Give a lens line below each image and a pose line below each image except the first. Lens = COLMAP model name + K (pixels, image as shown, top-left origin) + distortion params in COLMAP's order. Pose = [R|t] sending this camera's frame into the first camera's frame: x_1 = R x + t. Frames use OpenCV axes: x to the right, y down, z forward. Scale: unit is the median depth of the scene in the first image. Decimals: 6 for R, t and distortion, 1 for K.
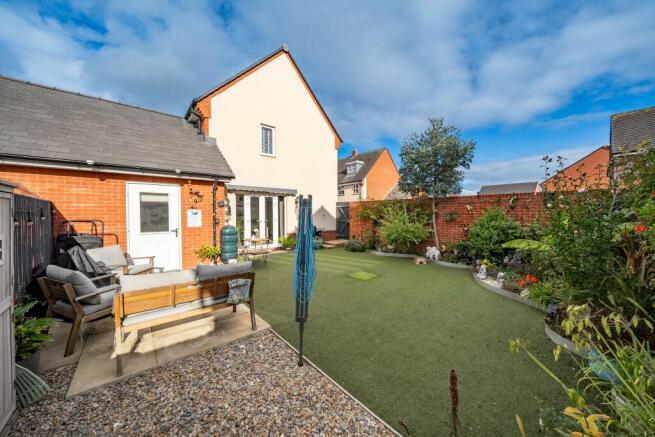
lens RADIAL K [[227.1, 0, 325.6], [0, 227.1, 216.0], [0, 0, 1]] dist [-0.022377, 0.000057]
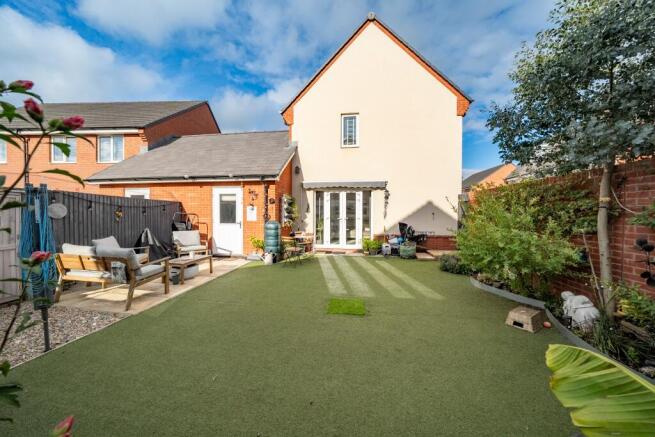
lens RADIAL K [[227.1, 0, 324.9], [0, 227.1, 215.5], [0, 0, 1]] dist [-0.022377, 0.000057]
pose [[0.648182, 0.013600, -0.761364, 0.563131], [-0.015818, 0.999865, 0.004394, 0.008673], [0.761321, 0.009195, 0.648310, 0.509424]]
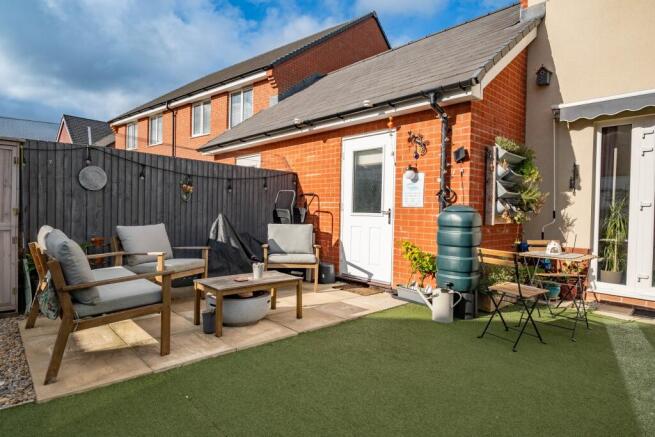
lens RADIAL K [[371.1, 0, 324.7], [0, 371.1, 215.9], [0, 0, 1]] dist [-0.013089, -0.000956]
pose [[0.024697, 0.019503, -0.999505, 0.231313], [-0.033908, 0.999251, 0.018660, 0.057906], [0.999120, 0.033431, 0.025340, 0.768347]]
